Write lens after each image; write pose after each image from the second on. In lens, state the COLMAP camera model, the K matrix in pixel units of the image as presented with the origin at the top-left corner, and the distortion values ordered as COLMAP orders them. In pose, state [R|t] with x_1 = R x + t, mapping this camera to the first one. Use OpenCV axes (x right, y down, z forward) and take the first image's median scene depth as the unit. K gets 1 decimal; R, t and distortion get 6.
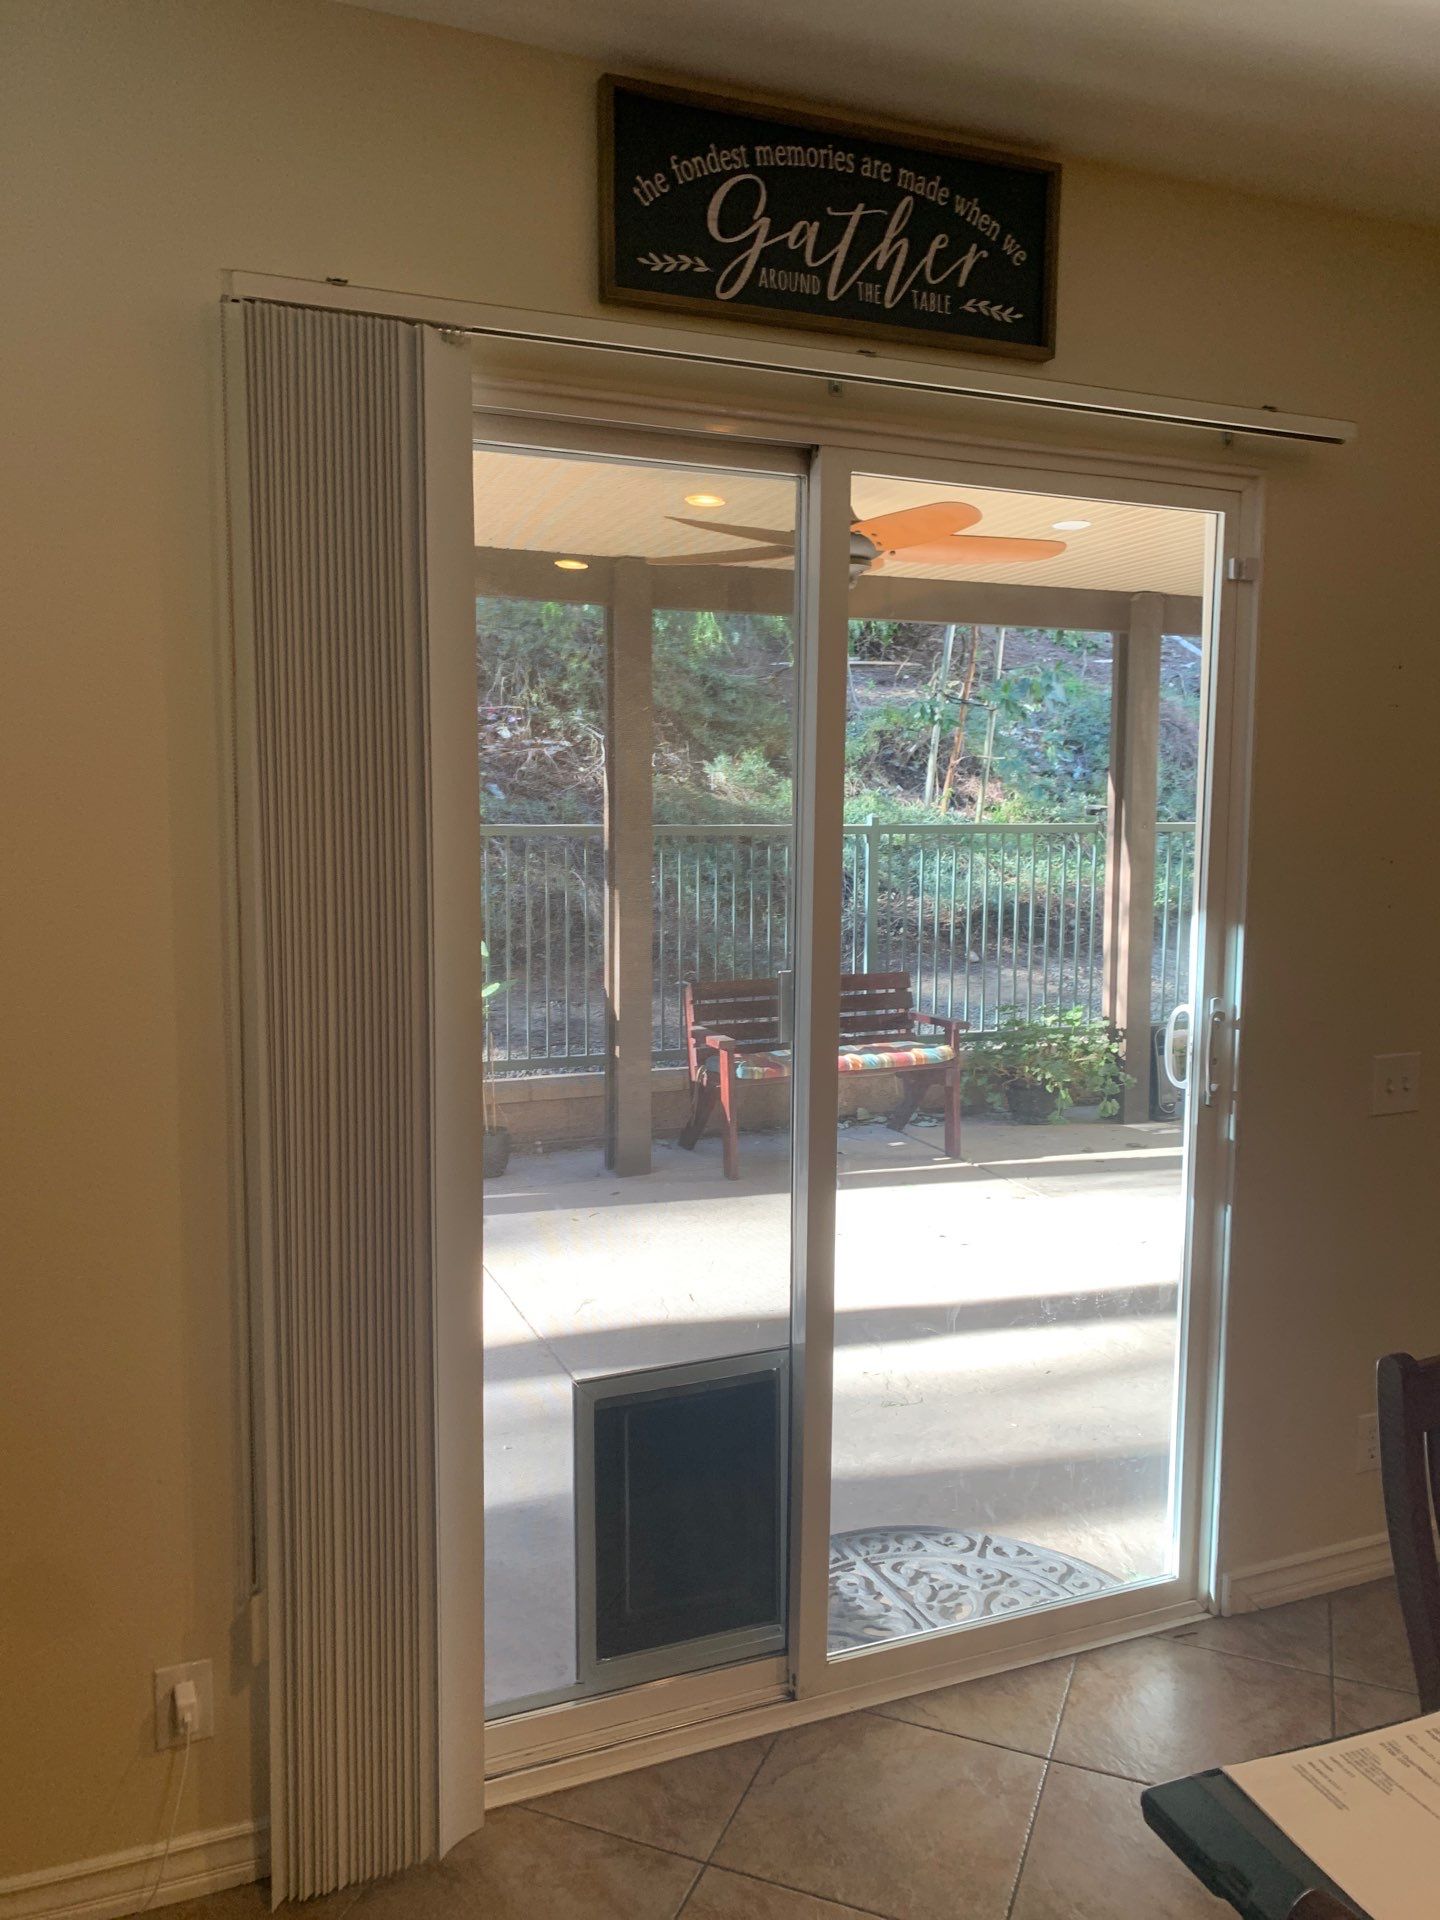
lens RADIAL K [[1434.1, 0, 675.7], [0, 1434.1, 937.8], [0, 0, 1]] dist [0.007881, 0.005488]
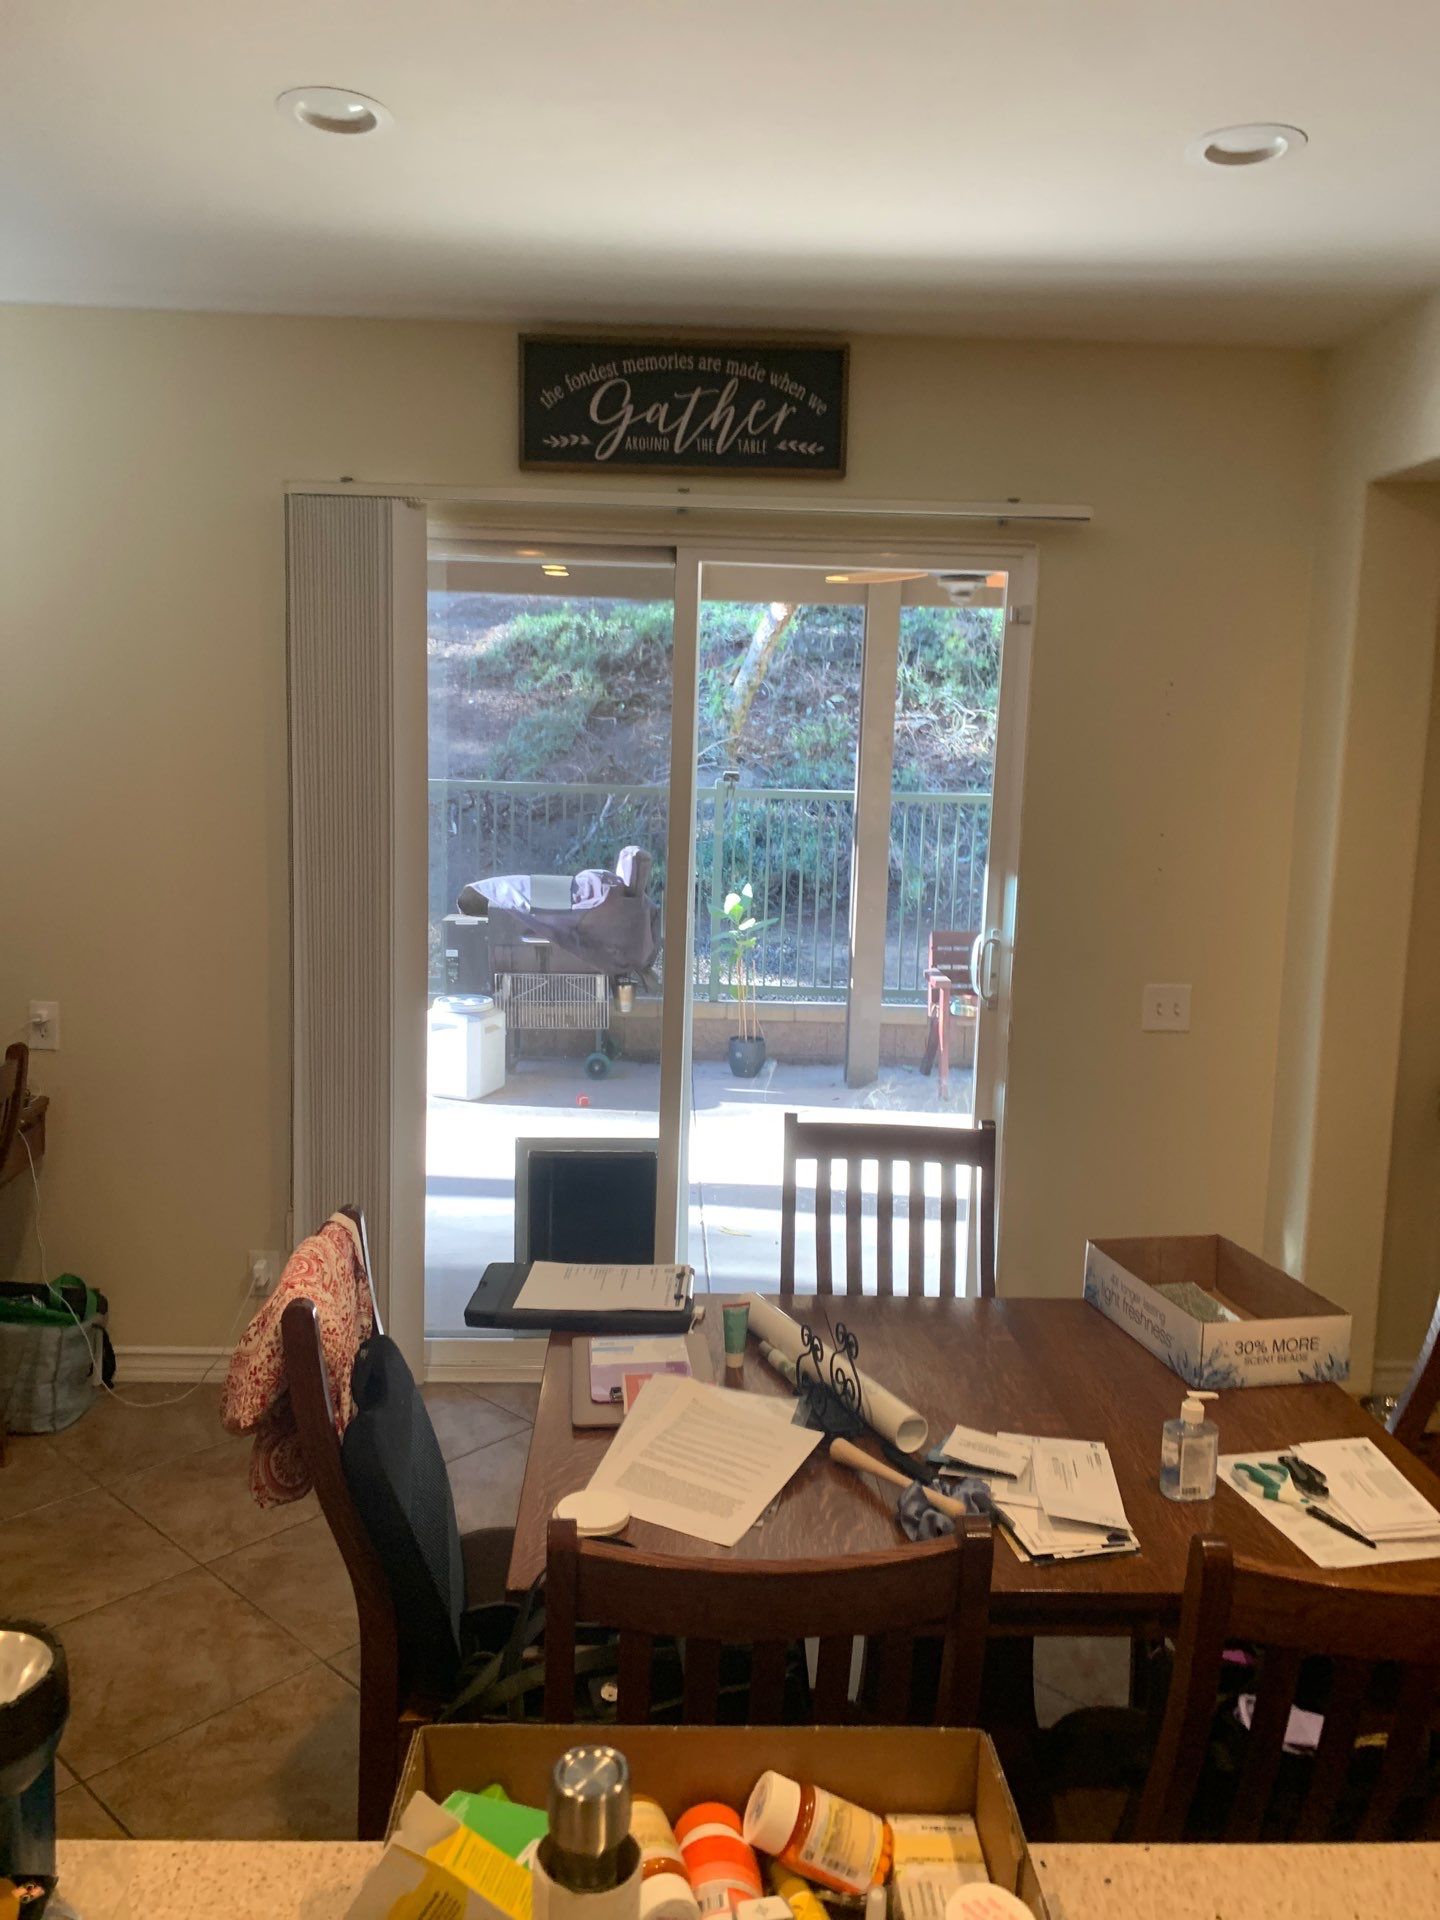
lens RADIAL K [[1458.0, 0, 718.4], [0, 1458.0, 935.2], [0, 0, 1]] dist [0.029068, 0.001794]
pose [[0.935973, 0.061559, -0.346648, 0.716894], [-0.053862, 0.998042, 0.031804, 0.020814], [0.347927, -0.011096, 0.937456, -0.456757]]
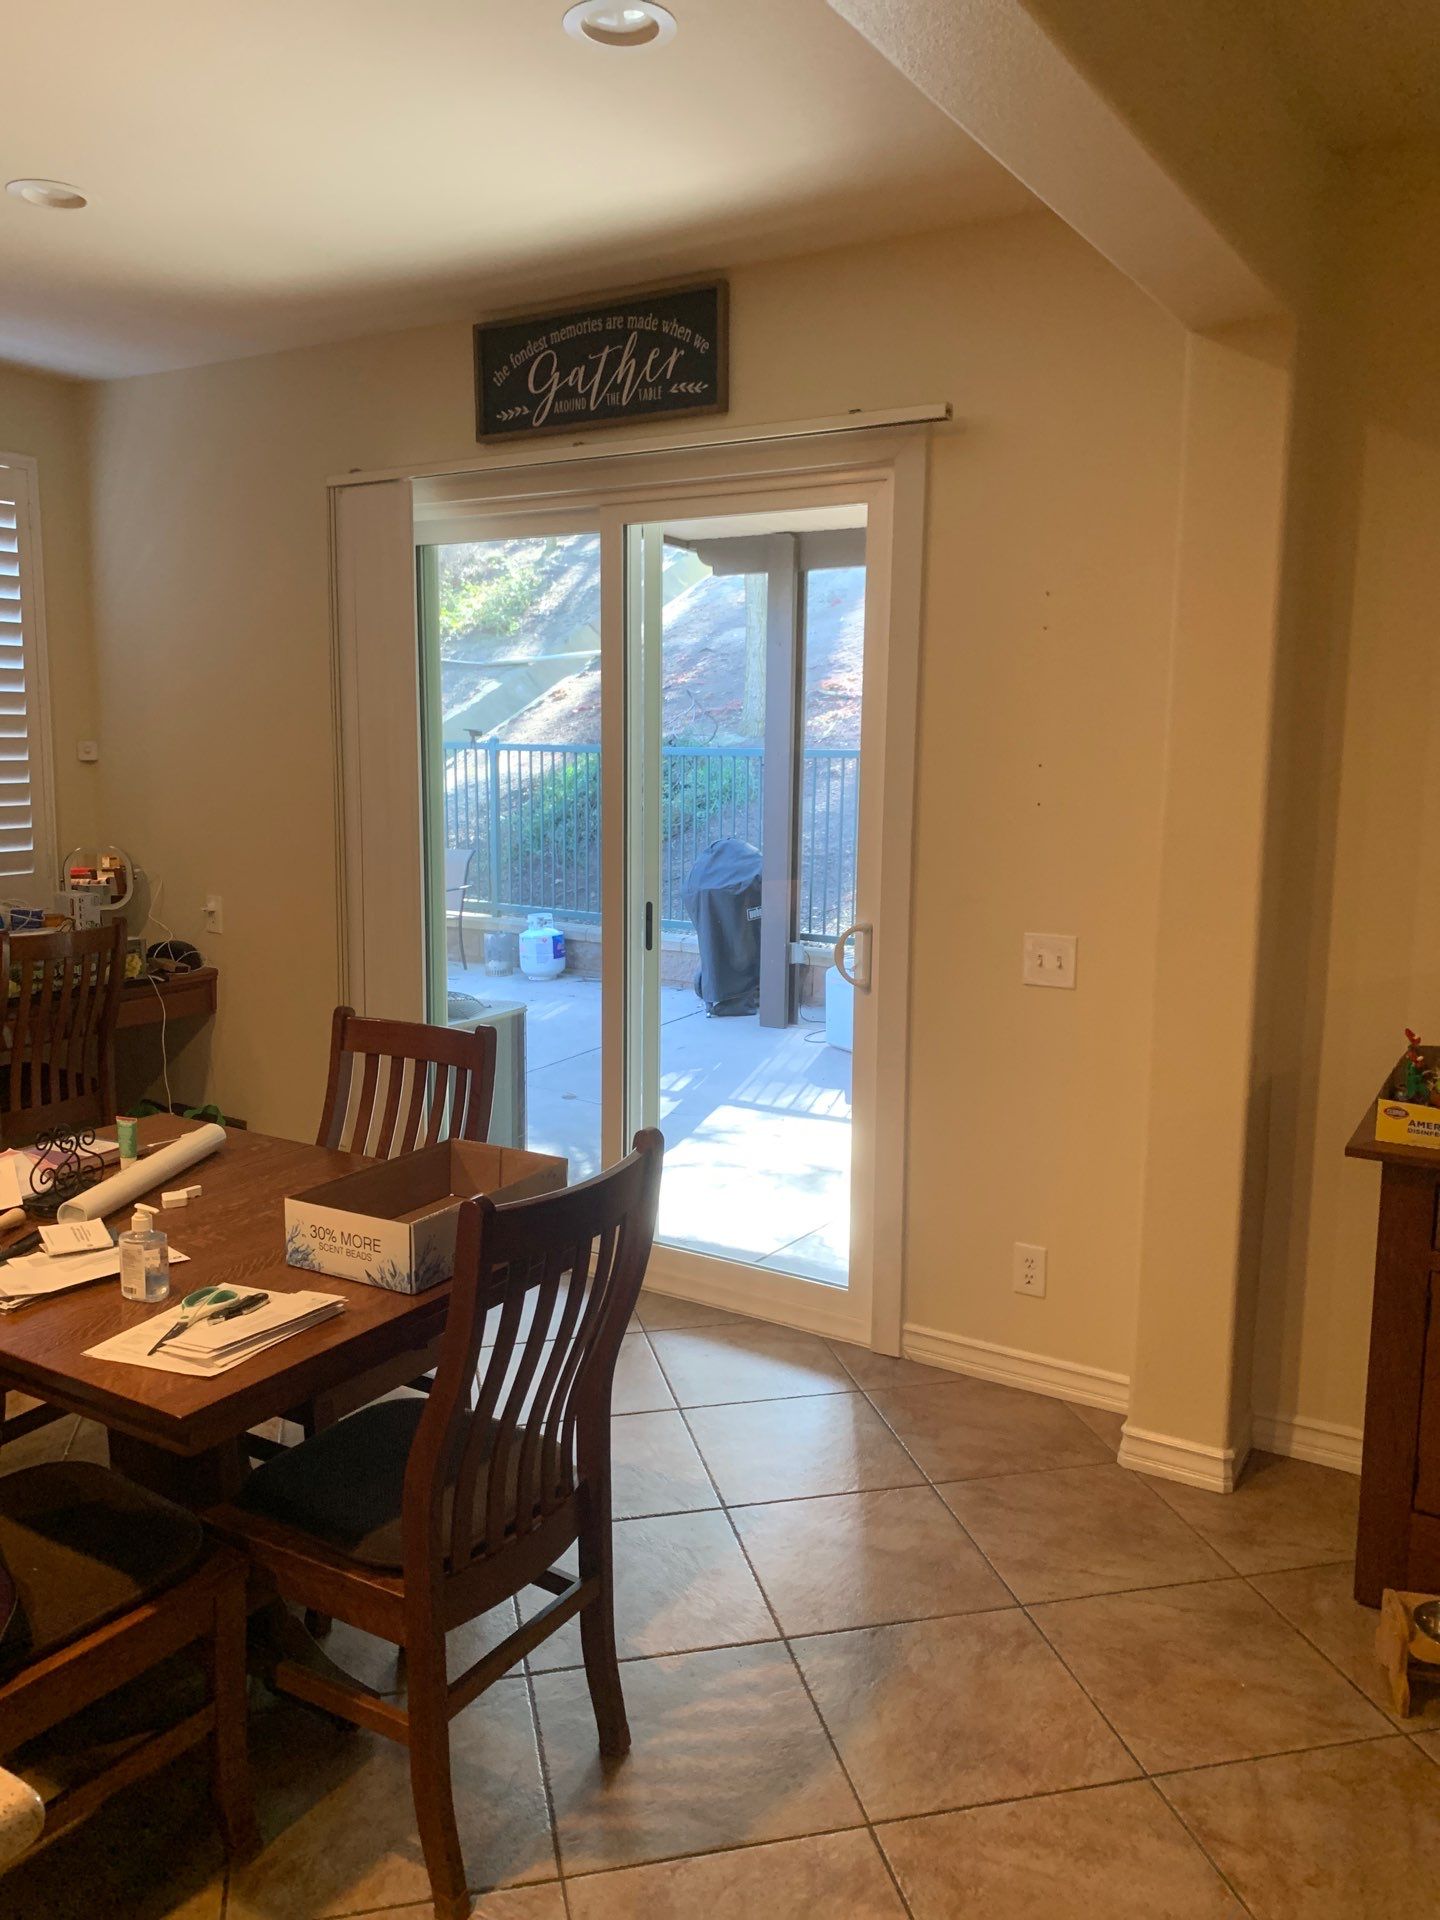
lens RADIAL K [[1429.6, 0, 713.0], [0, 1429.6, 915.5], [0, 0, 1]] dist [0.005017, -0.015407]
pose [[0.593846, 0.106194, -0.797540, 1.550277], [-0.078698, 0.994165, 0.073776, 0.004043], [0.800721, 0.018953, 0.598738, 0.132291]]
